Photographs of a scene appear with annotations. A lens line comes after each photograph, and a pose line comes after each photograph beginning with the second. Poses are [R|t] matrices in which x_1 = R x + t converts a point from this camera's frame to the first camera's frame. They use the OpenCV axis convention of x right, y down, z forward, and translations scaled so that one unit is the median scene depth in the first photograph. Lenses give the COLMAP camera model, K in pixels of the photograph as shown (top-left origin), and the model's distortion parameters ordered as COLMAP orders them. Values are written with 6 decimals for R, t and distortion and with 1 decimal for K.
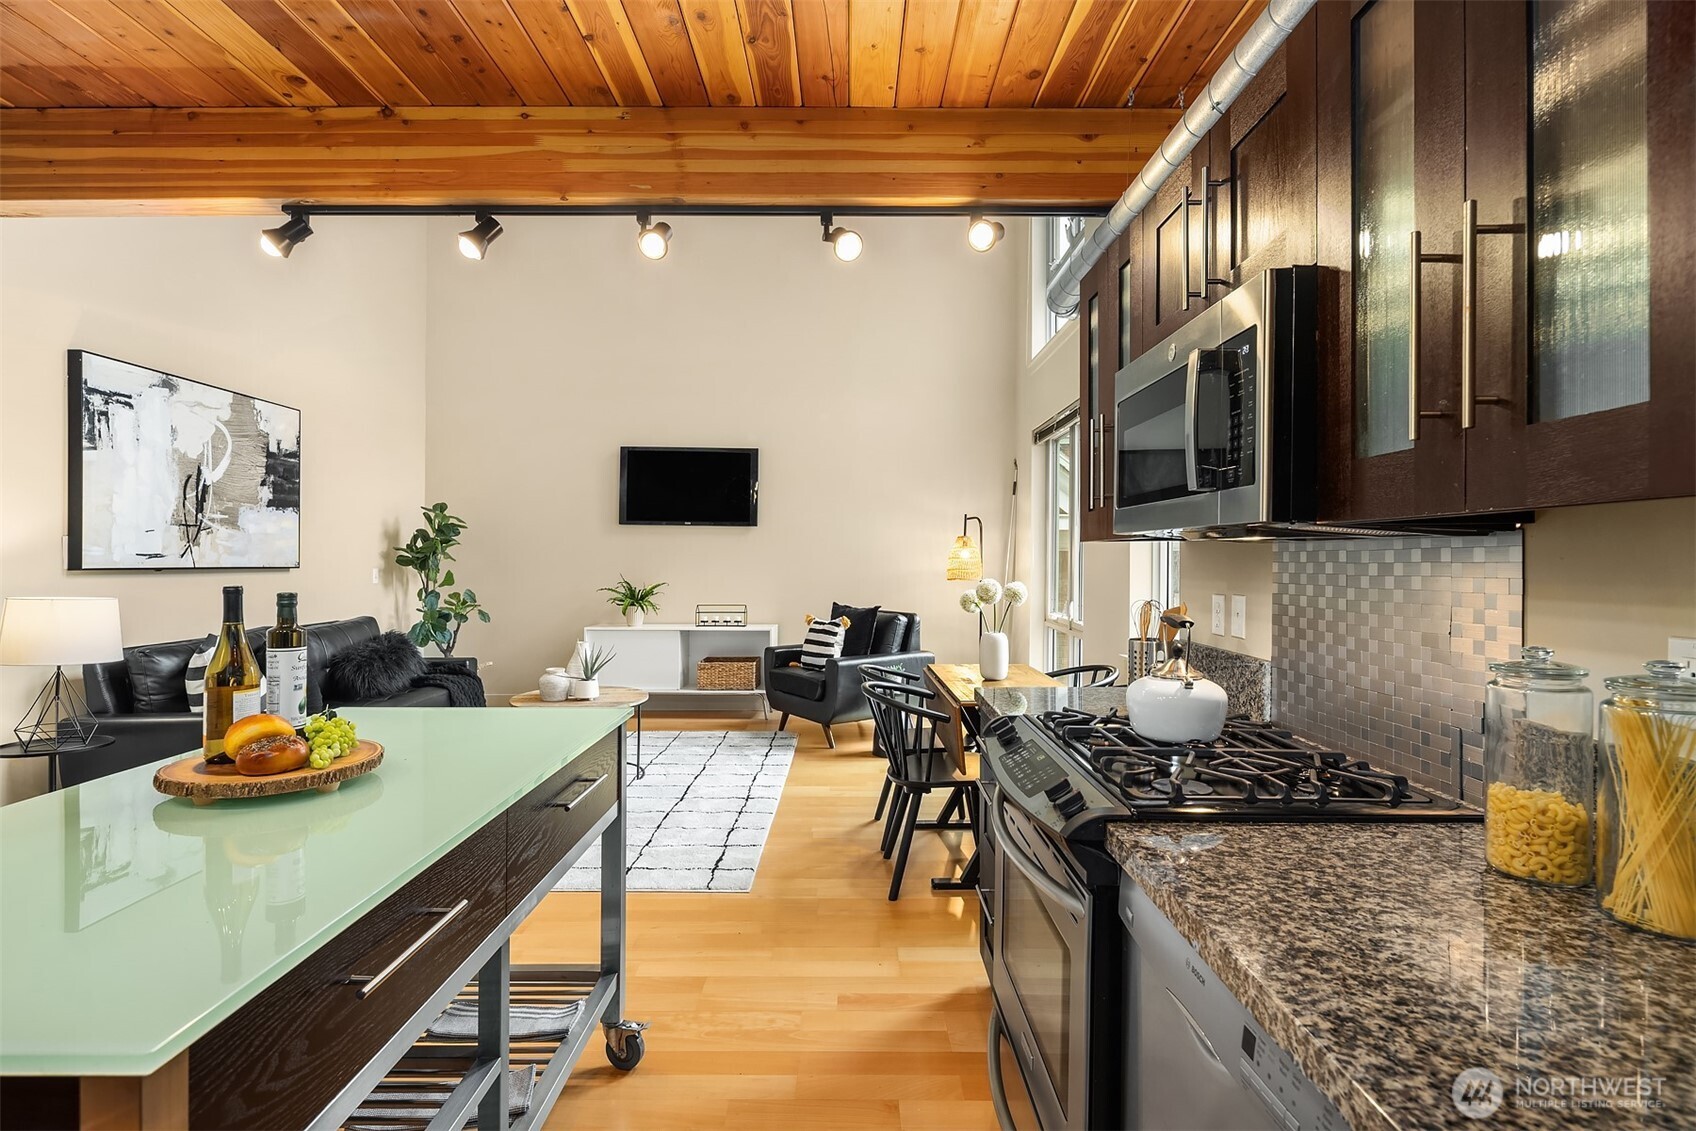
lens RADIAL K [[852.0, 0, 835.1], [0, 852.0, 561.5], [0, 0, 1]] dist [0.004539, -0.004294]
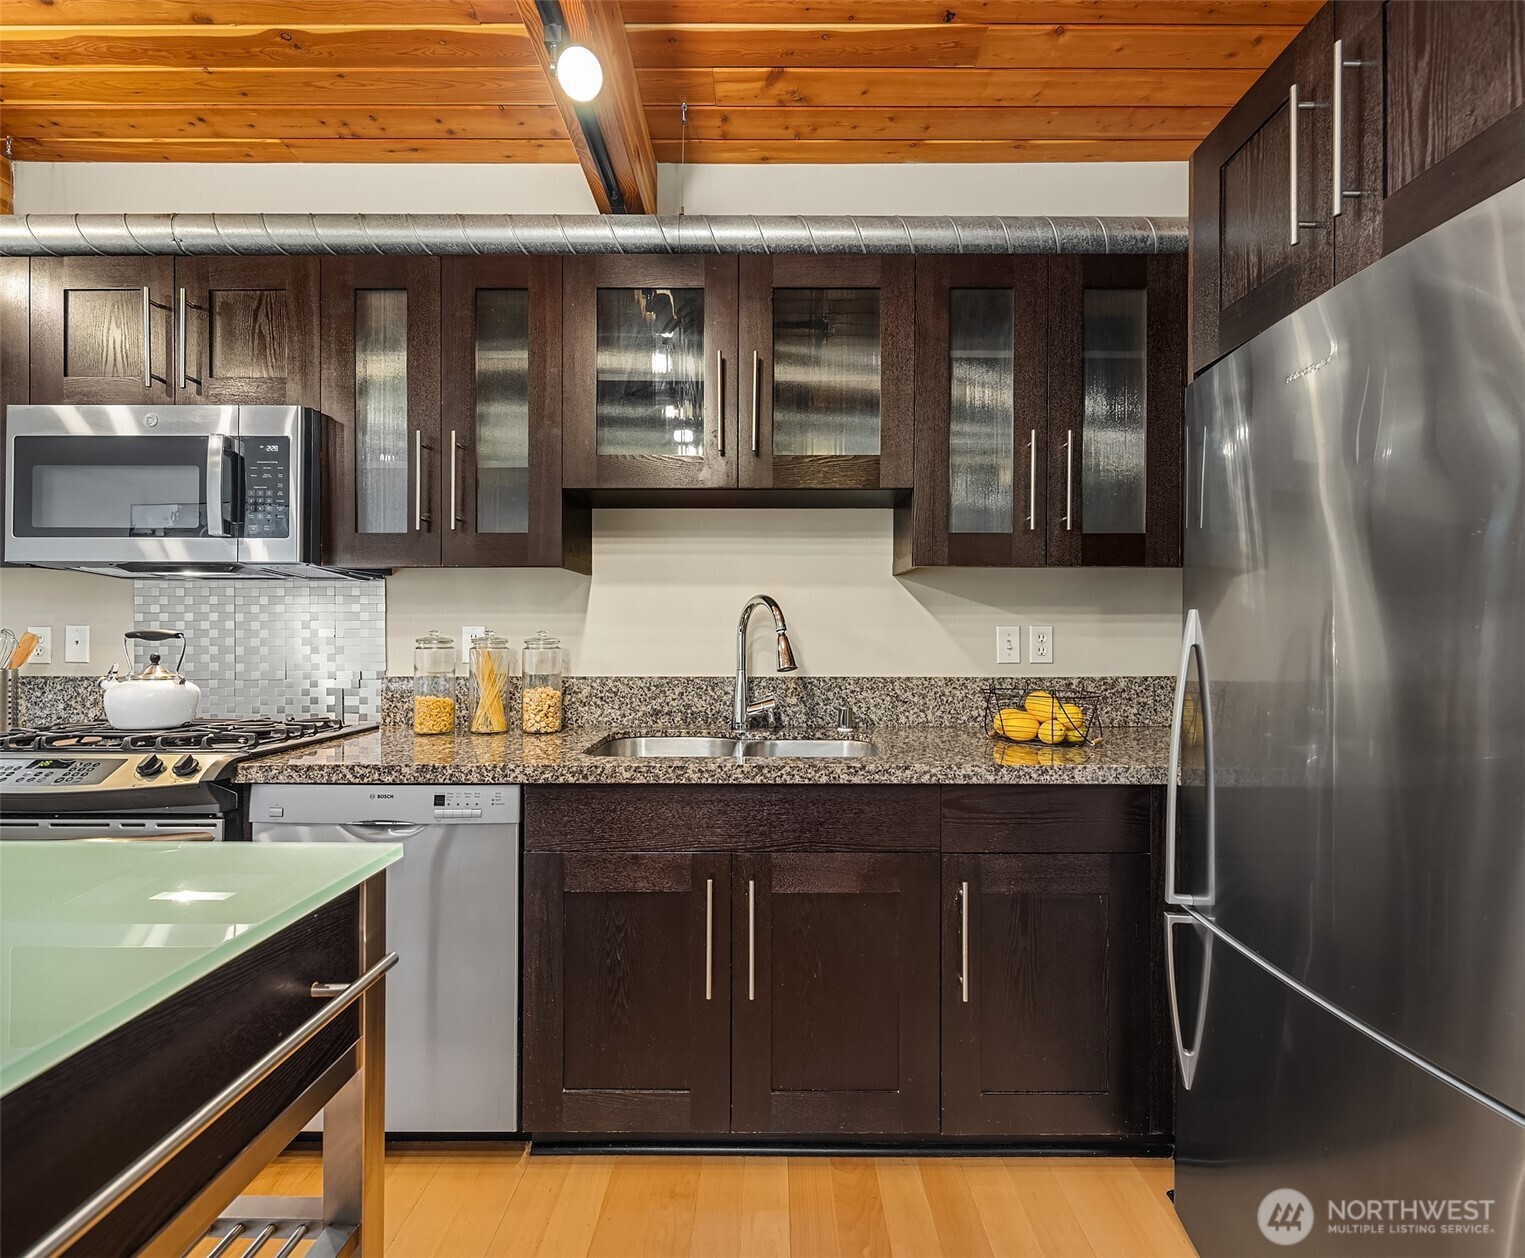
lens RADIAL K [[741.0, 0, 779.6], [0, 741.0, 632.4], [0, 0, 1]] dist [0.004388, -0.003561]
pose [[-0.004997, -0.000726, 0.999987, -0.263444], [0.002573, 0.999996, 0.000739, 0.025583], [-0.999984, 0.002577, -0.004995, 0.031106]]
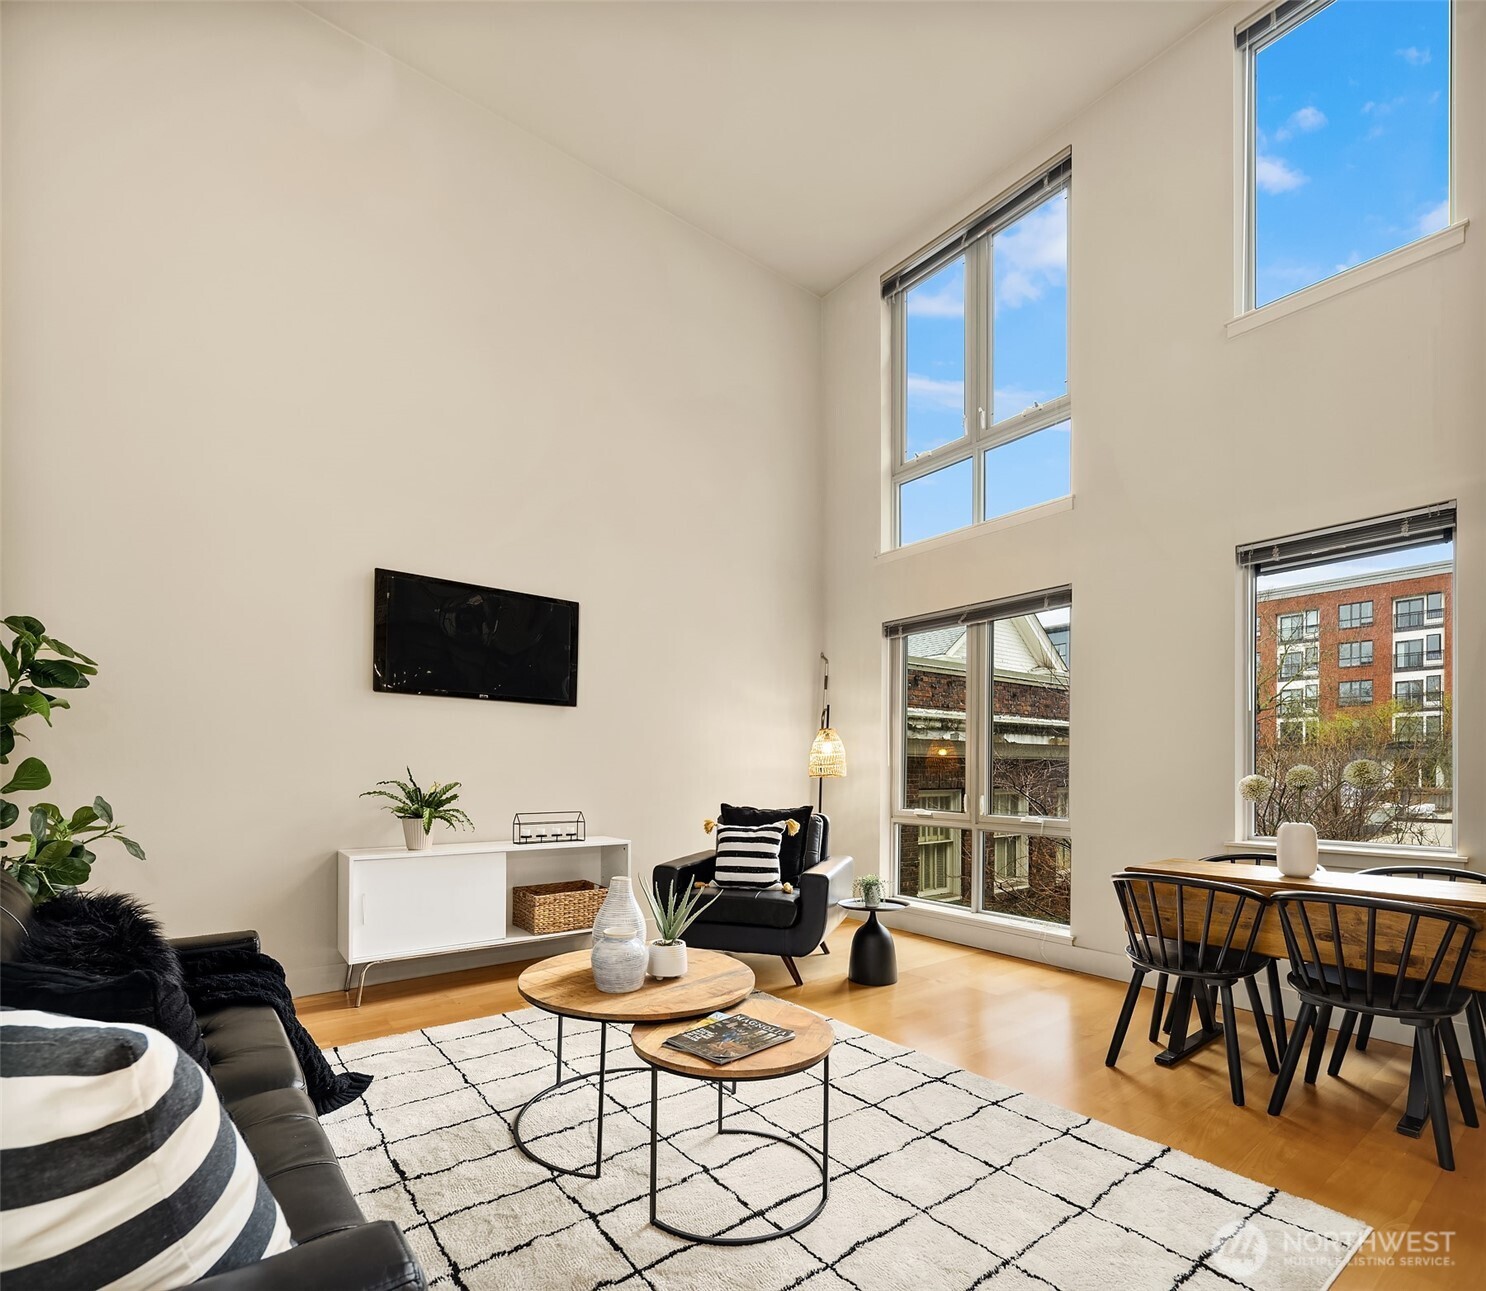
lens RADIAL K [[753.6, 0, 801.7], [0, 753.6, 772.7], [0, 0, 1]] dist [0.006656, 0.000335]
pose [[0.774210, 0.001923, 0.632926, -0.569185], [-0.001284, 0.999998, -0.001468, 0.027892], [-0.632928, 0.000324, 0.774211, 0.572876]]
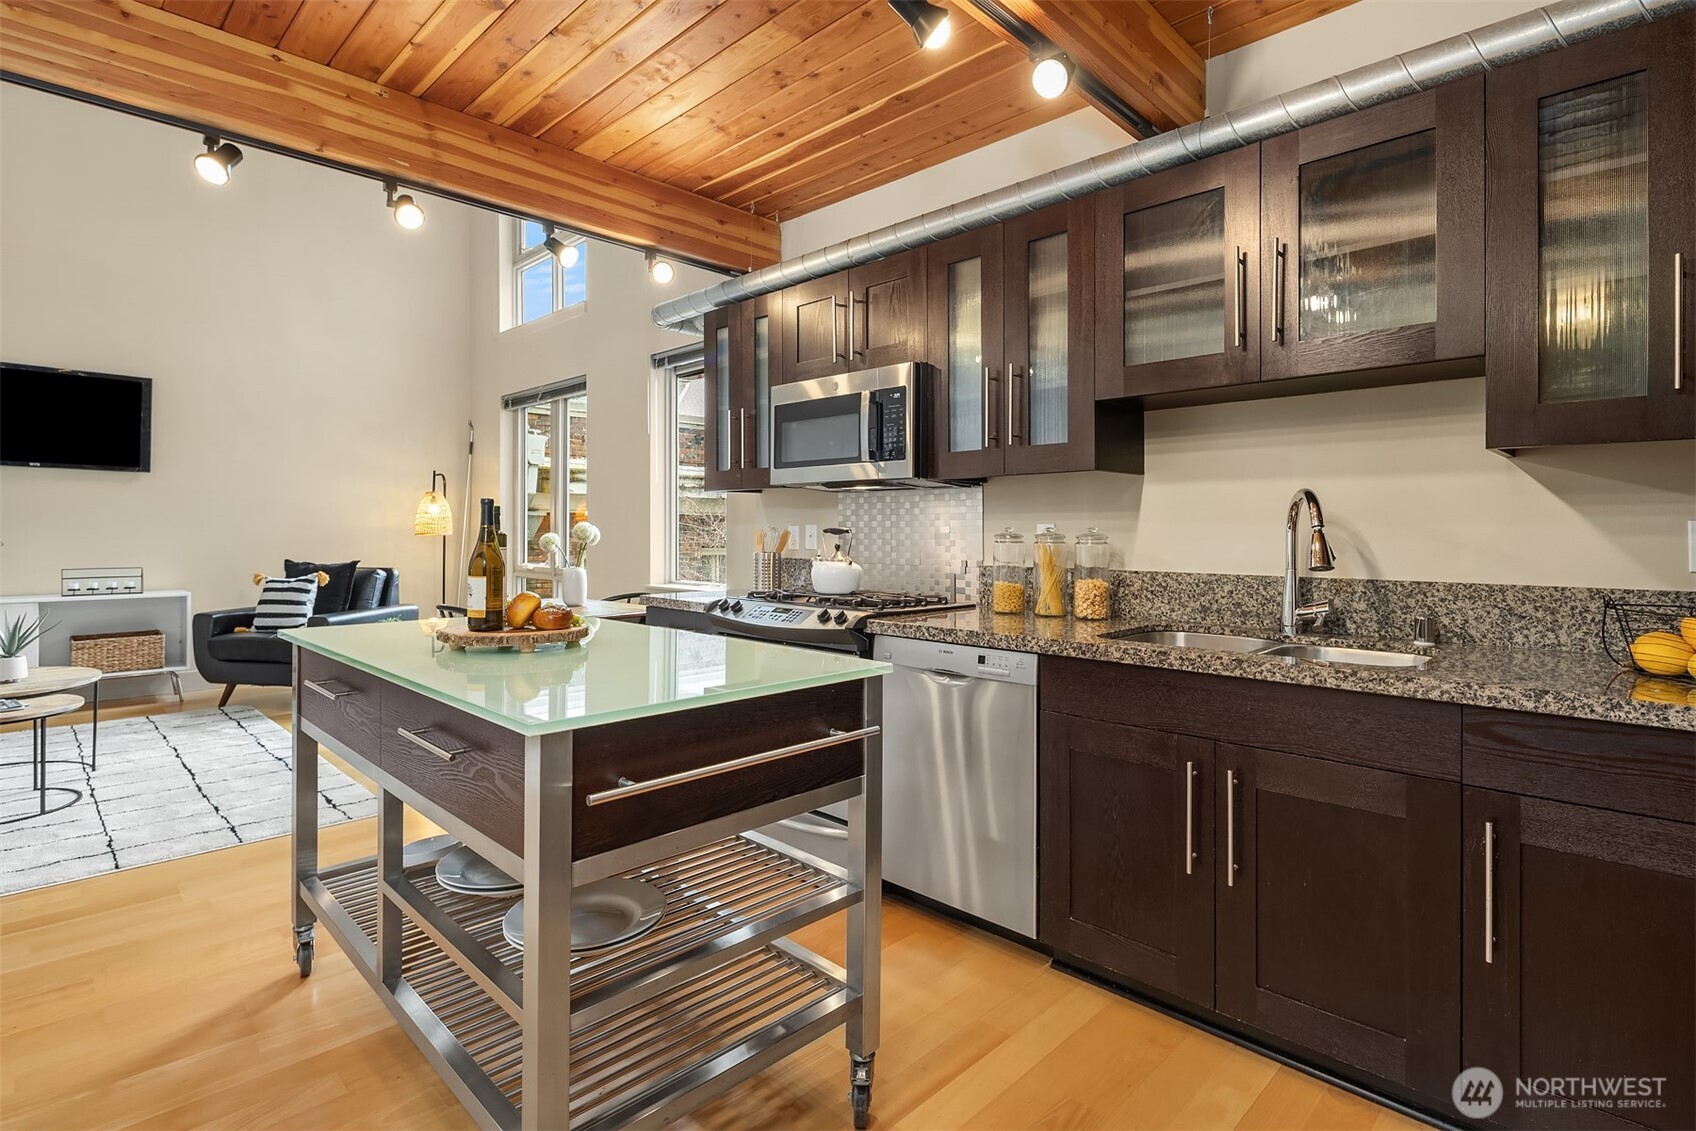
lens RADIAL K [[852.0, 0, 868.4], [0, 852.0, 532.7], [0, 0, 1]] dist [0.004539, -0.004294]
pose [[0.687878, -0.002384, 0.725822, -0.338178], [0.001773, 0.999997, 0.001604, 0.026777], [-0.725824, 0.000183, 0.687880, -0.122011]]
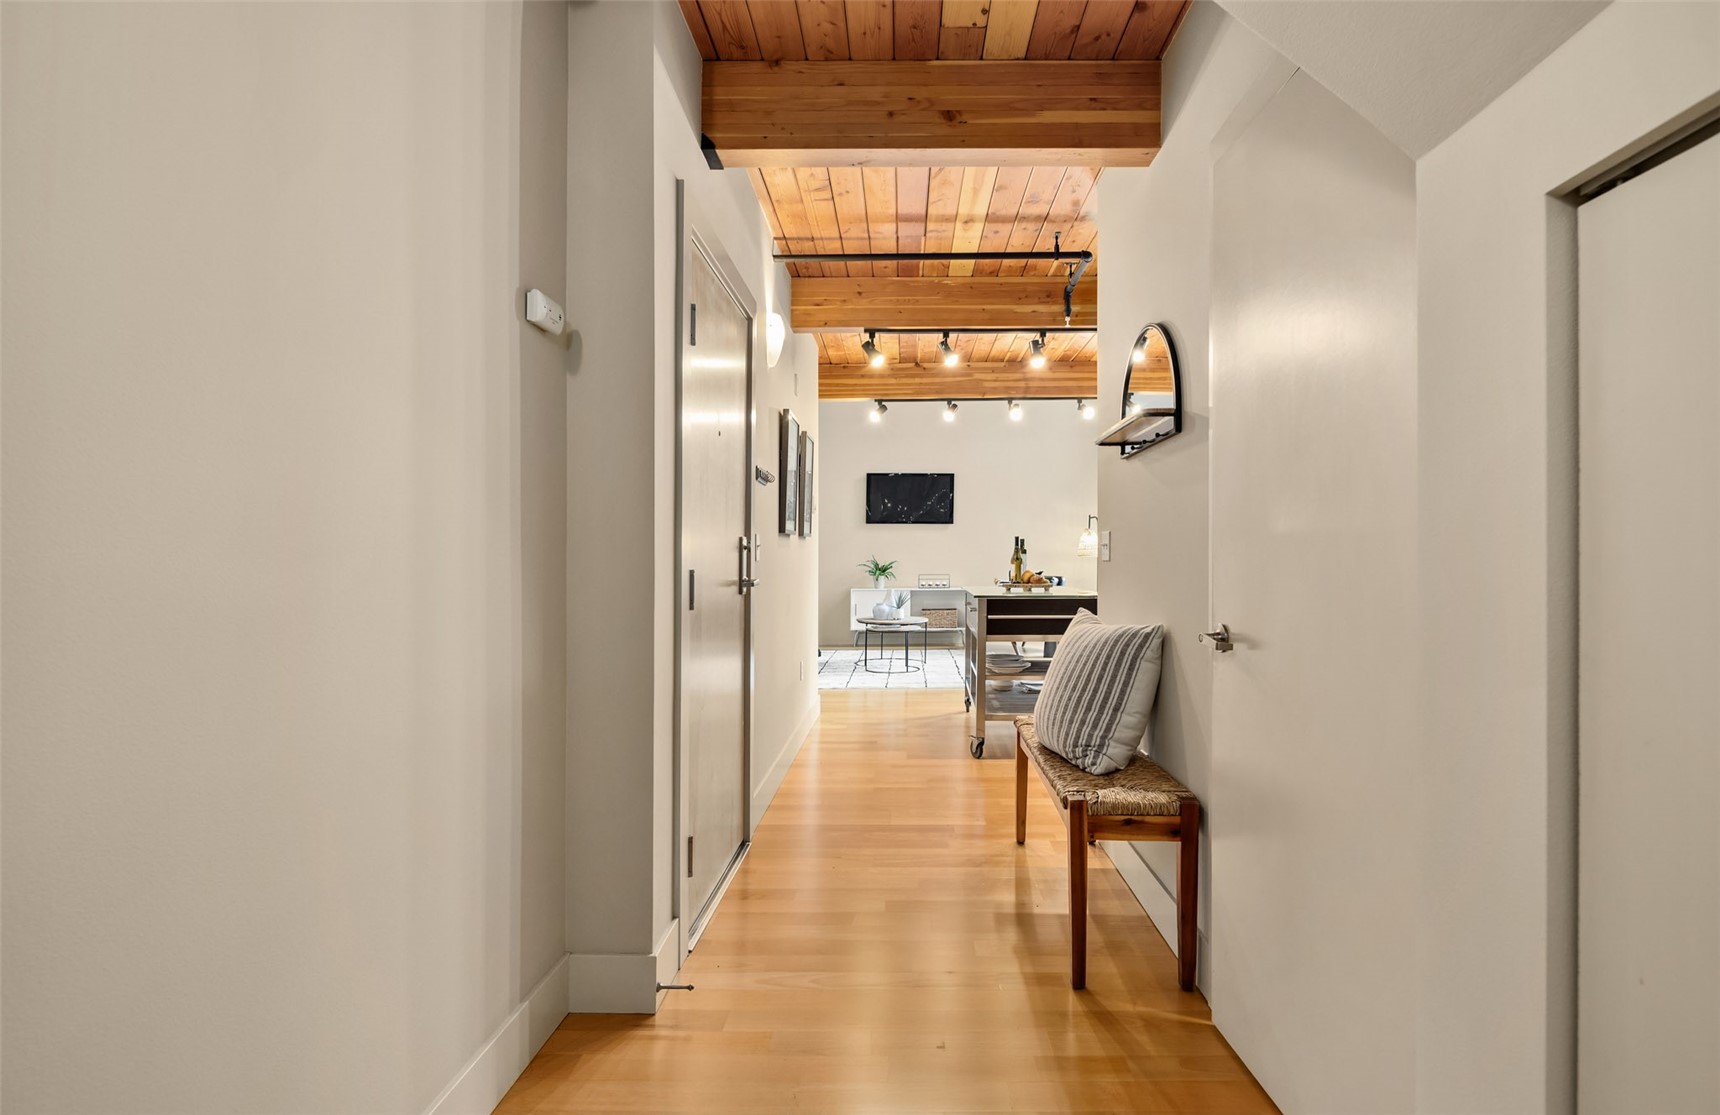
lens RADIAL K [[886.5, 0, 876.0], [0, 886.5, 562.7], [0, 0, 1]] dist [-0.002767, -0.000045]
pose [[0.999902, -0.001314, -0.013937, -0.333553], [0.001261, 0.999992, -0.003796, 0.053783], [0.013942, 0.003778, 0.999896, -0.953204]]
